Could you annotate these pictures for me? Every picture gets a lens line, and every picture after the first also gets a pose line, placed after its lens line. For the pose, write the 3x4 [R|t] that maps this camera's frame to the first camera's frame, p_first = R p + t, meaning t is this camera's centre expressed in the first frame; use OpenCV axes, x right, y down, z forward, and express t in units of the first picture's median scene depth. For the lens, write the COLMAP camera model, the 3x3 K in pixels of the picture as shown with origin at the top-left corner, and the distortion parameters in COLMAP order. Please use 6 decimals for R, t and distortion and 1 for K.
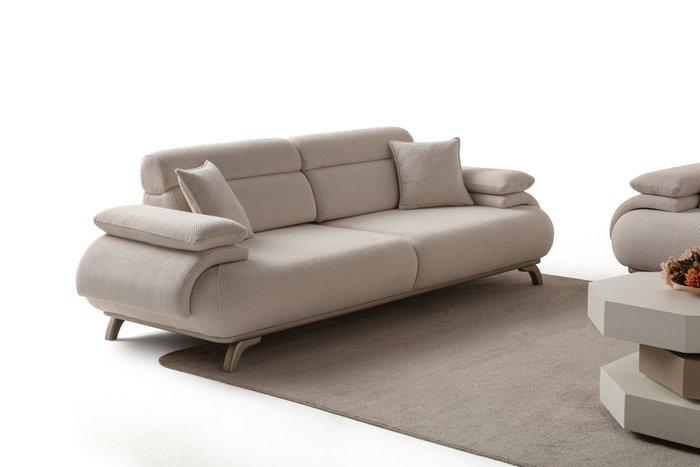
lens RADIAL K [[1293.8, 0, 350.0], [0, 1293.8, 233.5], [0, 0, 1]] dist [0.269144, -0.002147]
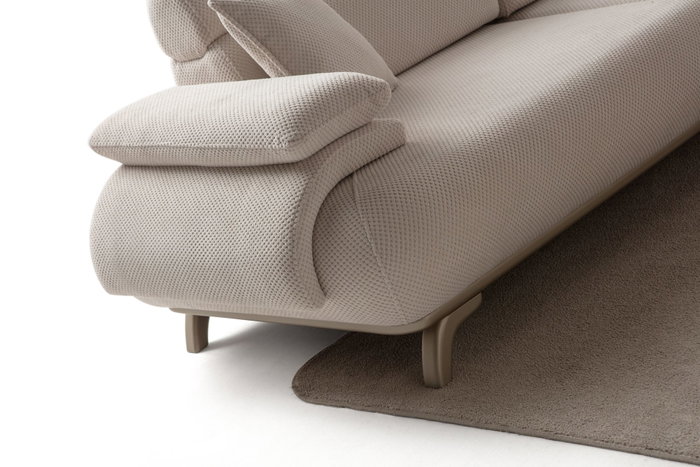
lens RADIAL K [[1396.5, 0, 350.0], [0, 1396.5, 233.5], [0, 0, 1]] dist [0.297150, -0.038446]
pose [[0.953479, -0.271723, -0.130556, -0.039478], [0.287790, 0.949387, 0.125859, -0.017947], [0.089749, -0.157577, 0.983420, 0.473951]]
